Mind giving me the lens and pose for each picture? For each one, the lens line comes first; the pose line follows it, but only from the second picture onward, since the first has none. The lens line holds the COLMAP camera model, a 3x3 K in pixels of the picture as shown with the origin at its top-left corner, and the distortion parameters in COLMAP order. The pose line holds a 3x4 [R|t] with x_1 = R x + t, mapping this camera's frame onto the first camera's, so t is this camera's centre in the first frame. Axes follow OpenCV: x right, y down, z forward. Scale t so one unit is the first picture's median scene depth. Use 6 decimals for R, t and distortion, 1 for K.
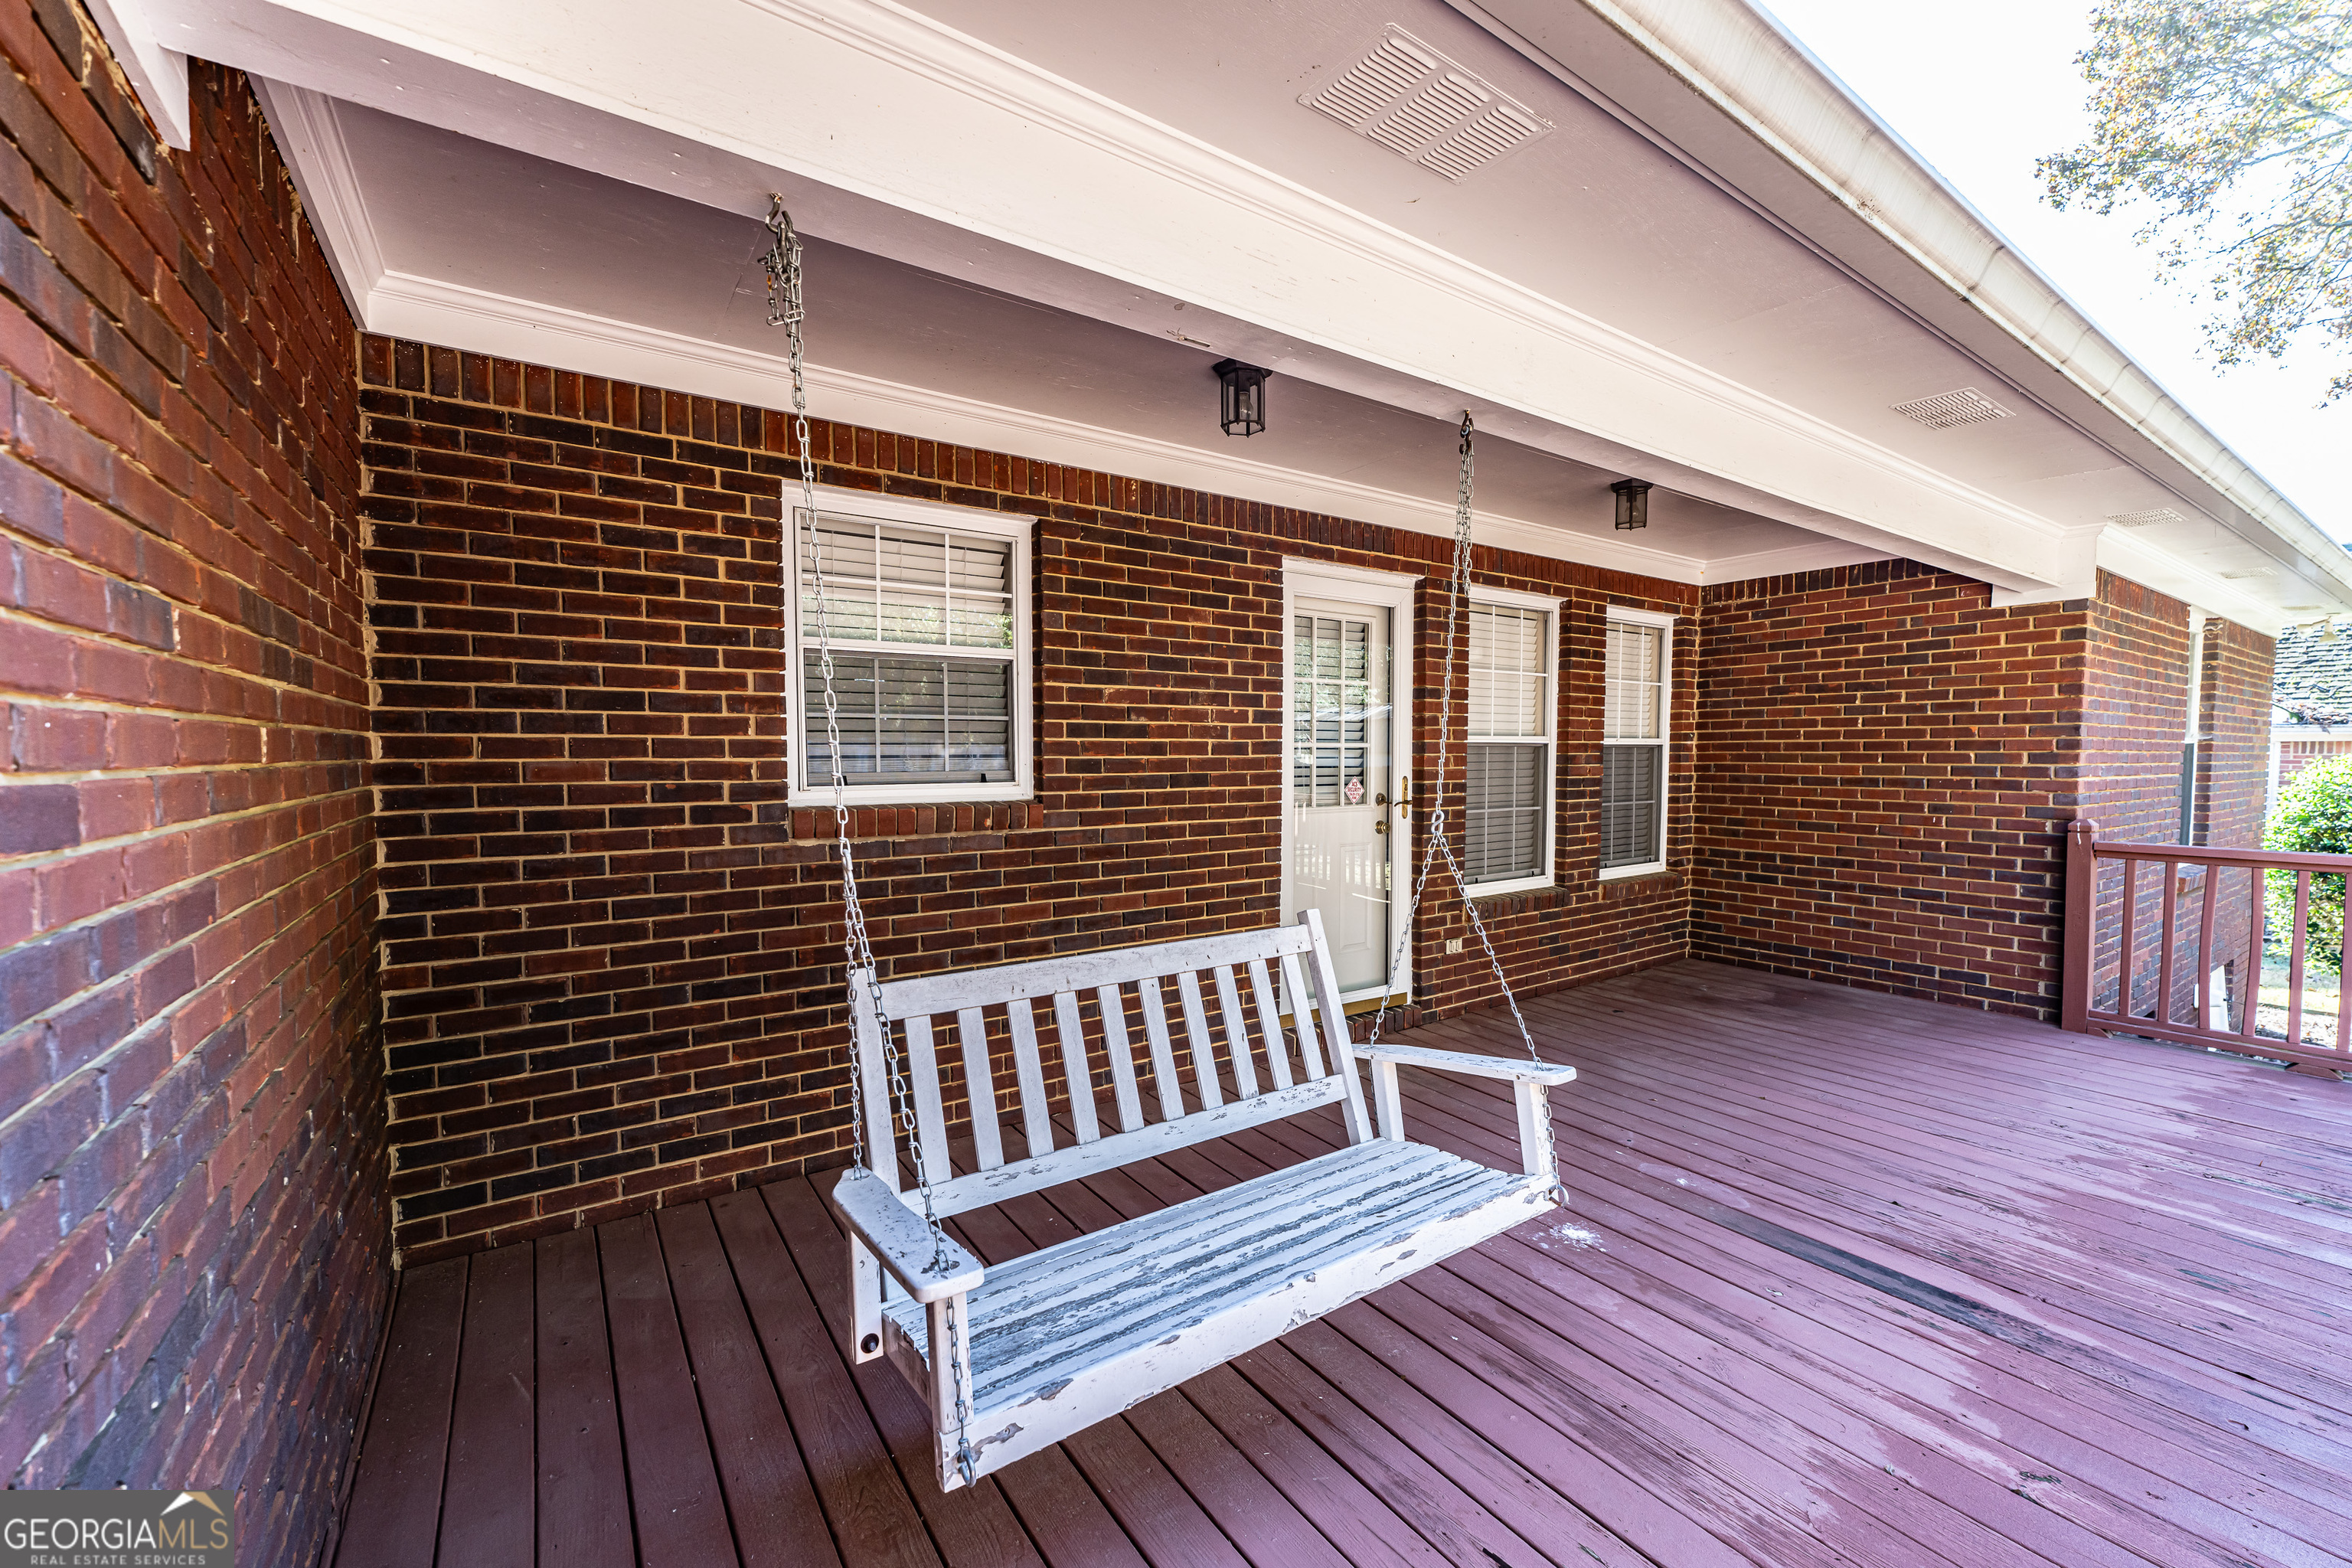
lens RADIAL K [[938.6, 0, 1163.2], [0, 938.6, 792.9], [0, 0, 1]] dist [0.000241, -0.000665]
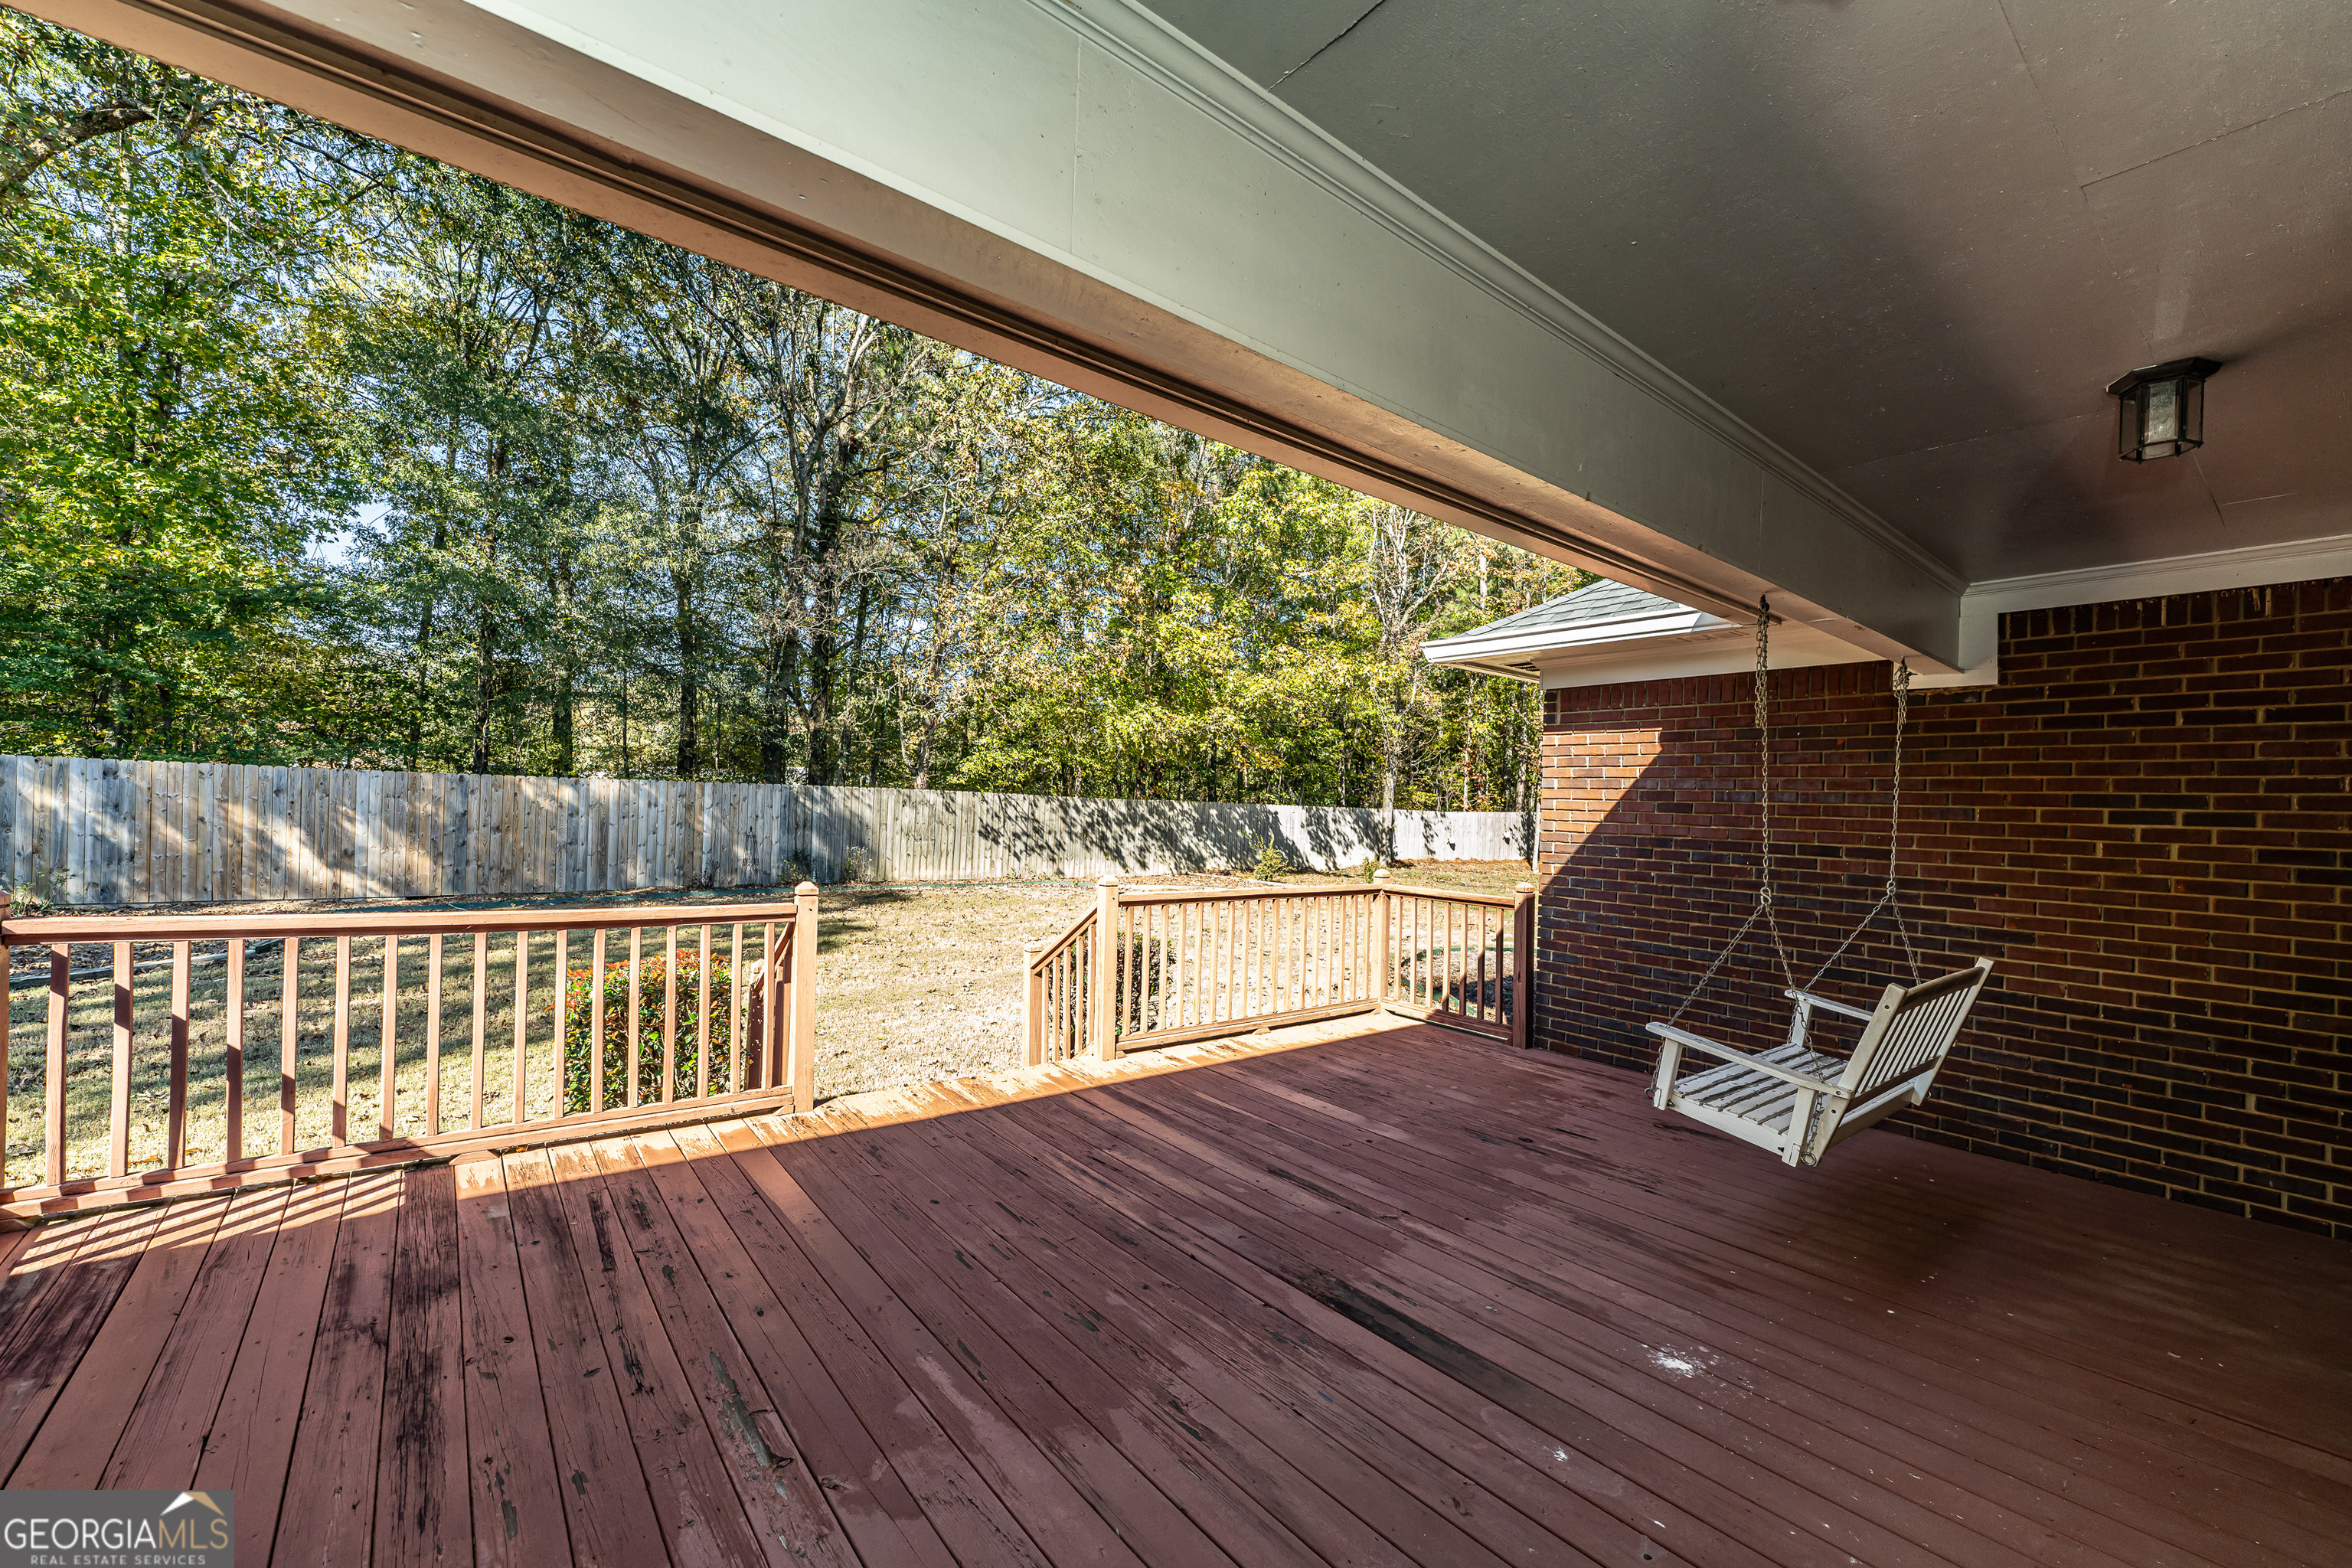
lens RADIAL K [[938.6, 0, 1163.2], [0, 938.6, 792.9], [0, 0, 1]] dist [0.000241, -0.000665]
pose [[-0.997576, -0.018379, -0.067121, 1.076735], [-0.020434, 0.999340, 0.030047, -0.105461], [0.066524, 0.031346, -0.997292, 1.977493]]
